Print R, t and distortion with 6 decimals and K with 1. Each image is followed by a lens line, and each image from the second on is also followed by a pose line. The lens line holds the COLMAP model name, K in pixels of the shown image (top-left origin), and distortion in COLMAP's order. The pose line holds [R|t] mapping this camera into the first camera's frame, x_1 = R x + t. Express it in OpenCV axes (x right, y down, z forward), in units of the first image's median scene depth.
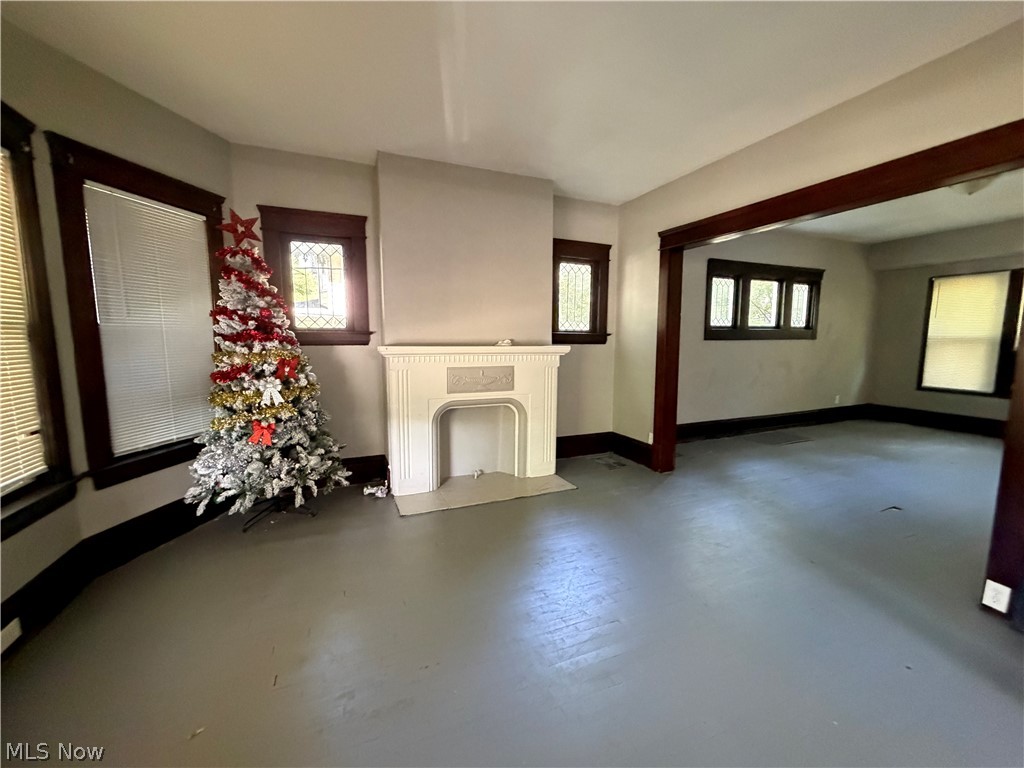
lens RADIAL K [[406.5, 0, 511.2], [0, 406.5, 384.0], [0, 0, 1]] dist [-0.000526, 0.000117]
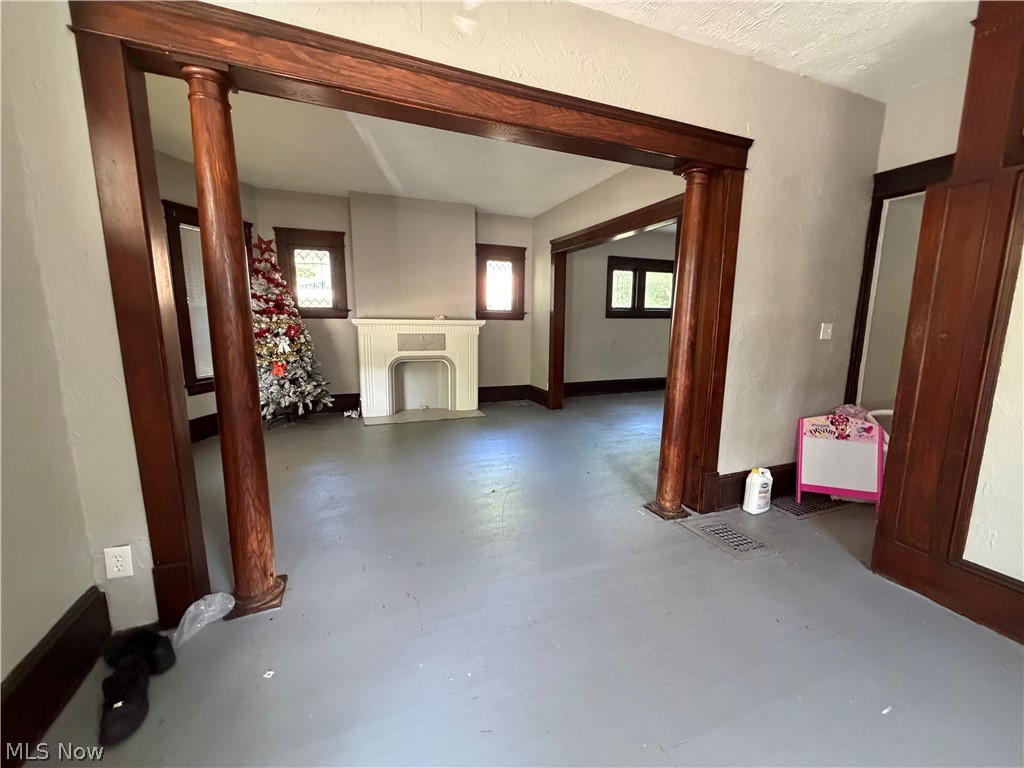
lens RADIAL K [[406.5, 0, 509.8], [0, 406.5, 384.3], [0, 0, 1]] dist [-0.000526, 0.000117]
pose [[0.999652, 0.009677, -0.024520, 0.266008], [-0.008602, 0.999013, 0.043589, 0.069769], [0.024918, -0.043363, 0.998749, -0.454198]]
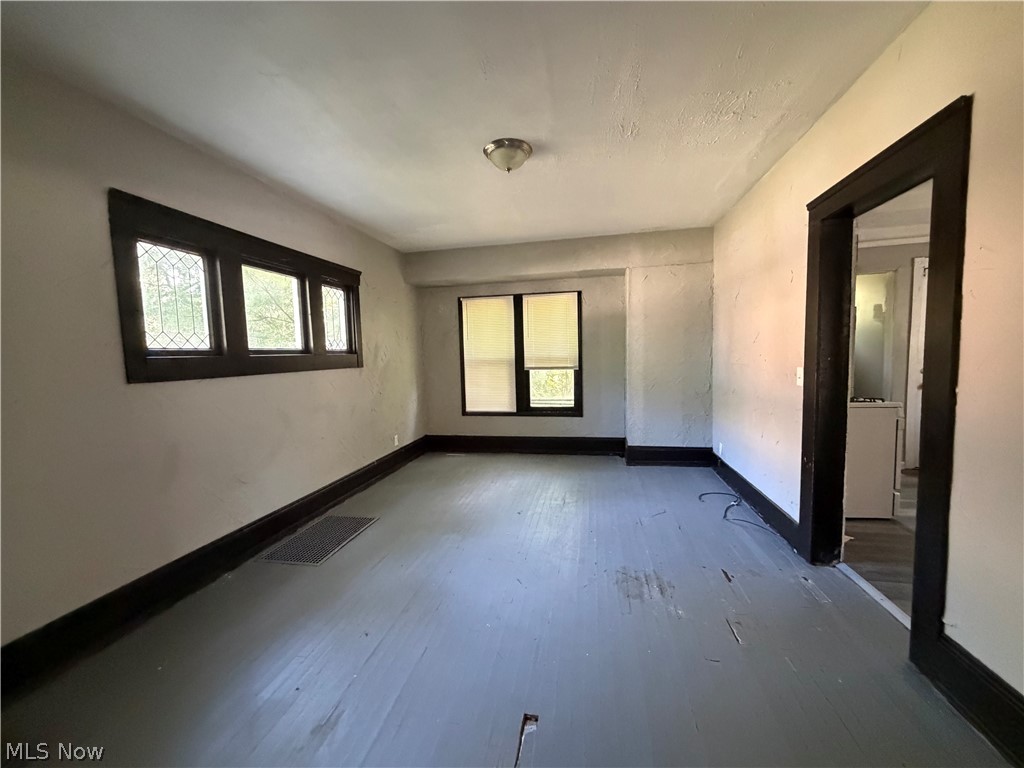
lens RADIAL K [[406.5, 0, 510.1], [0, 406.5, 382.7], [0, 0, 1]] dist [-0.000526, 0.000117]
pose [[0.567624, -0.073204, 0.820027, 0.480176], [0.122632, 0.992445, 0.003709, -0.083421], [-0.814103, 0.098456, 0.572313, 0.593554]]
